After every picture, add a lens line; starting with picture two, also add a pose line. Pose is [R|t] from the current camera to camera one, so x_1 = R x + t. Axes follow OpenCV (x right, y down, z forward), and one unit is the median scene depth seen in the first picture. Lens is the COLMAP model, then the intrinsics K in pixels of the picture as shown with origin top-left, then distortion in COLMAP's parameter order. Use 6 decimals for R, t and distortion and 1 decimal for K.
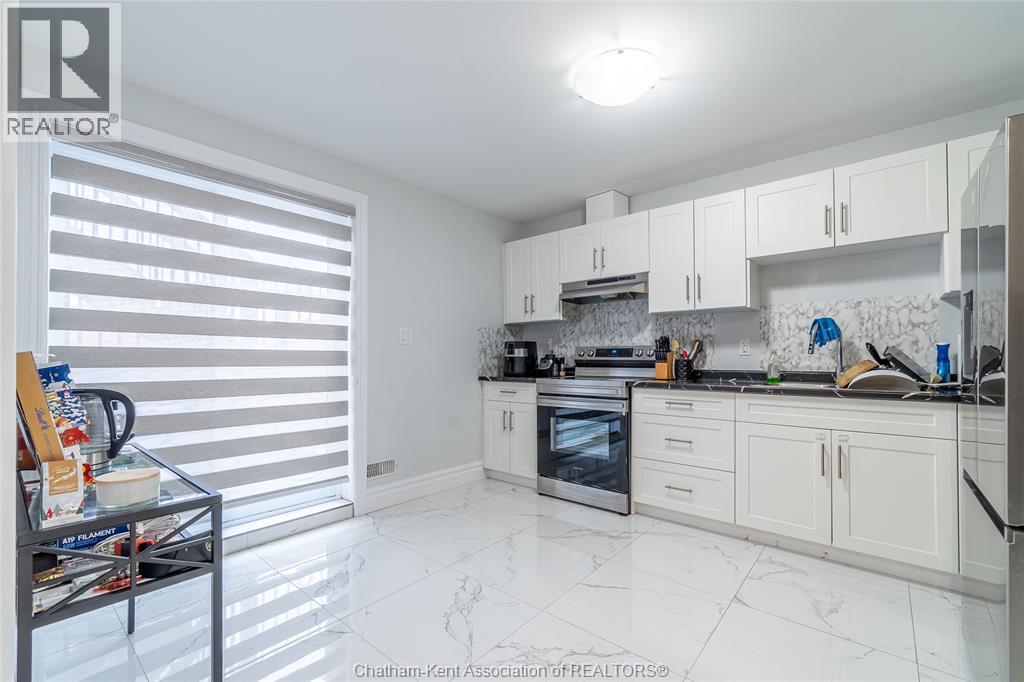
lens RADIAL K [[449.8, 0, 507.8], [0, 449.8, 350.0], [0, 0, 1]] dist [-0.009767, 0.002020]
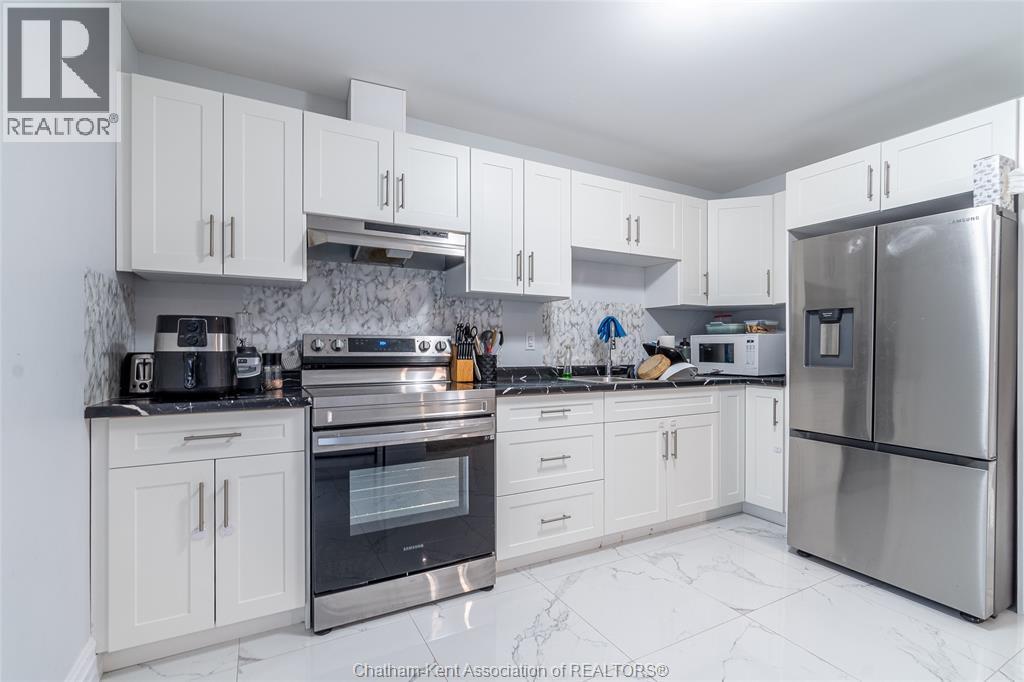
lens RADIAL K [[449.8, 0, 476.4], [0, 449.8, 349.5], [0, 0, 1]] dist [-0.009767, 0.002020]
pose [[0.359481, -0.001557, 0.933151, -0.350318], [-0.018868, 0.999782, 0.008937, 0.004485], [-0.932962, -0.020819, 0.359374, 0.730347]]
